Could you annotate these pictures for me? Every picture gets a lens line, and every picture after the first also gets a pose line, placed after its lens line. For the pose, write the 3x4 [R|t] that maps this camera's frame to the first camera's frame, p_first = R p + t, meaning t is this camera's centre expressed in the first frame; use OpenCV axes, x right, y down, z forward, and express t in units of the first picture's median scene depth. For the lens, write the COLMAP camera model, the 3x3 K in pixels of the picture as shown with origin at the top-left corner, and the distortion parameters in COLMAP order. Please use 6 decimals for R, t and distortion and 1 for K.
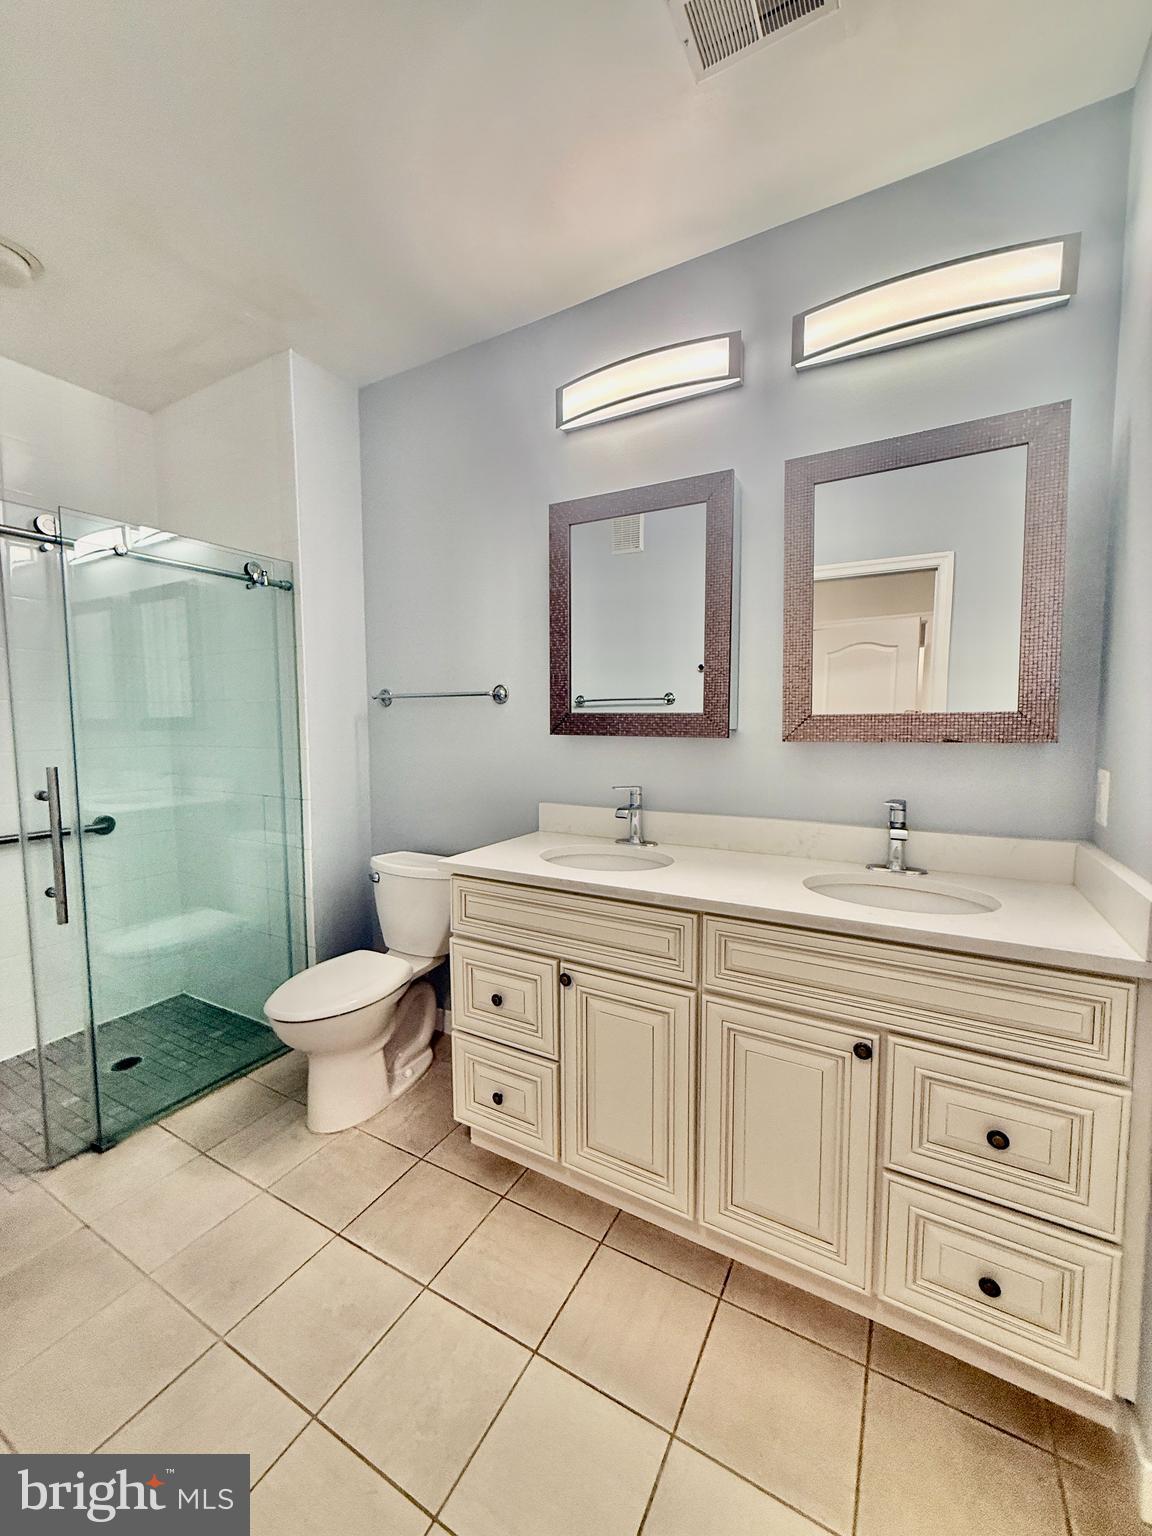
lens RADIAL K [[611.5, 0, 576.0], [0, 611.5, 762.5], [0, 0, 1]] dist [0.000546, -0.000439]
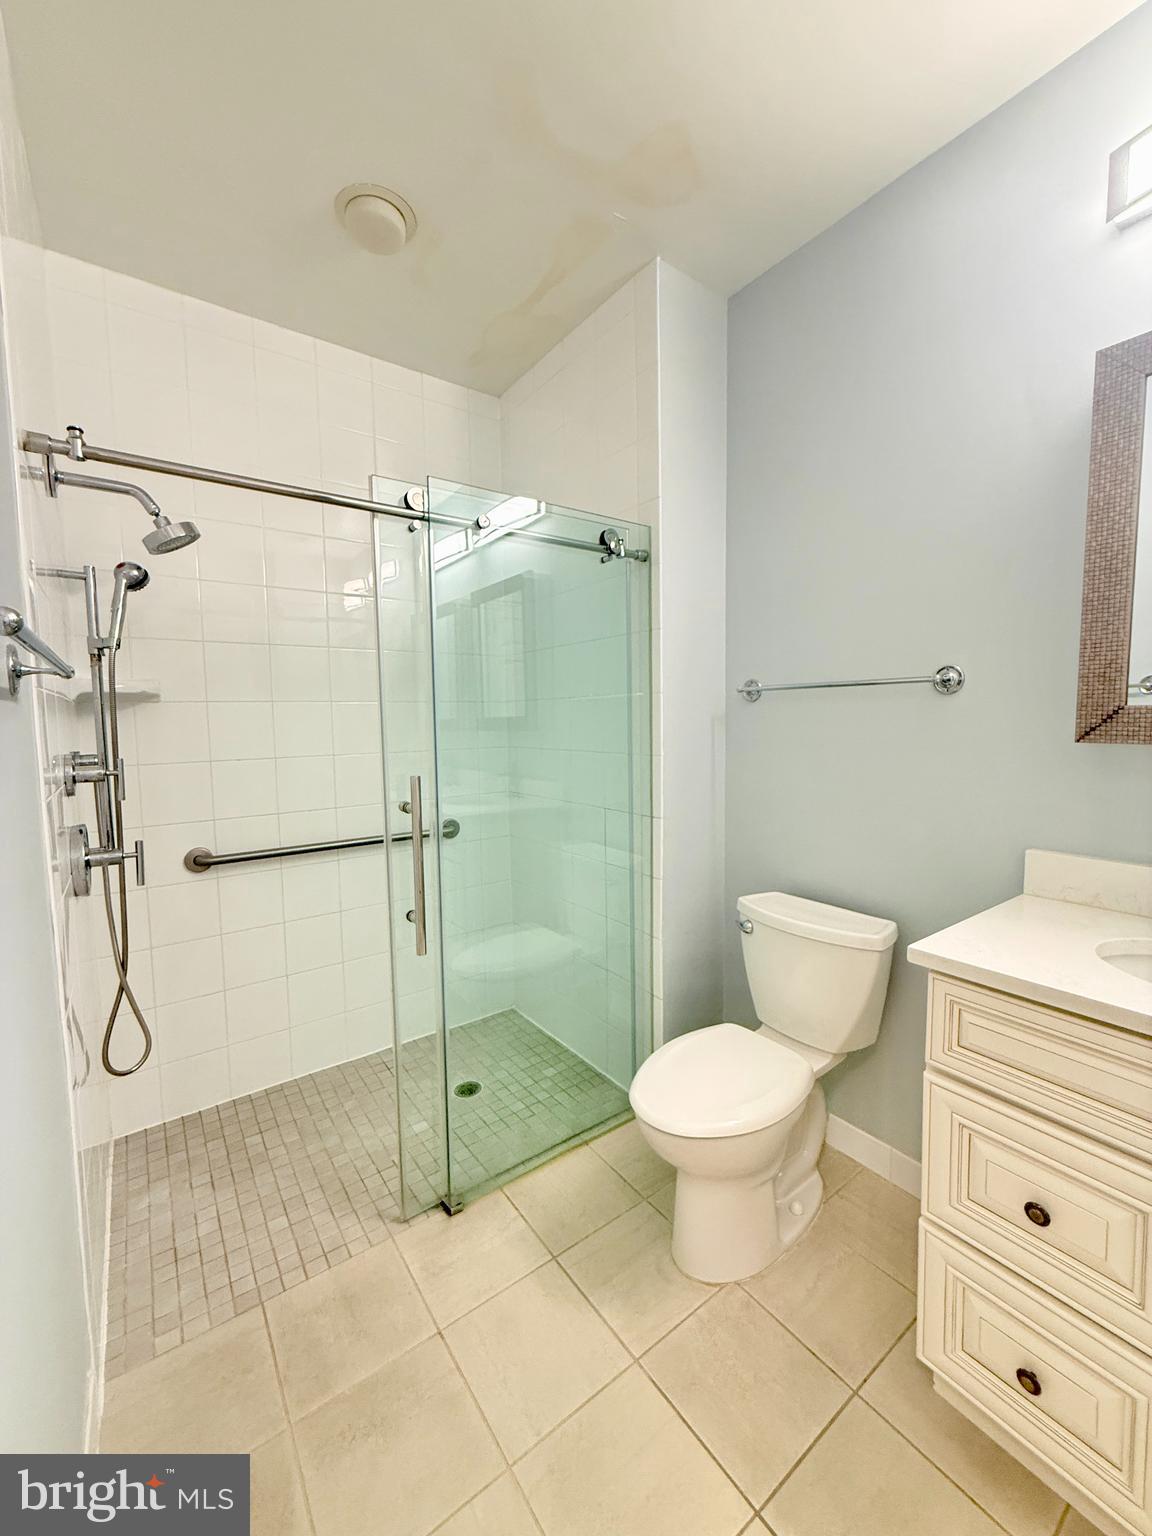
lens RADIAL K [[611.5, 0, 576.0], [0, 611.5, 765.1], [0, 0, 1]] dist [0.000546, -0.000439]
pose [[0.908592, 0.025653, -0.416895, -0.215893], [-0.022508, 0.999669, 0.012458, -0.017917], [0.417077, -0.001936, 0.908869, 0.228286]]
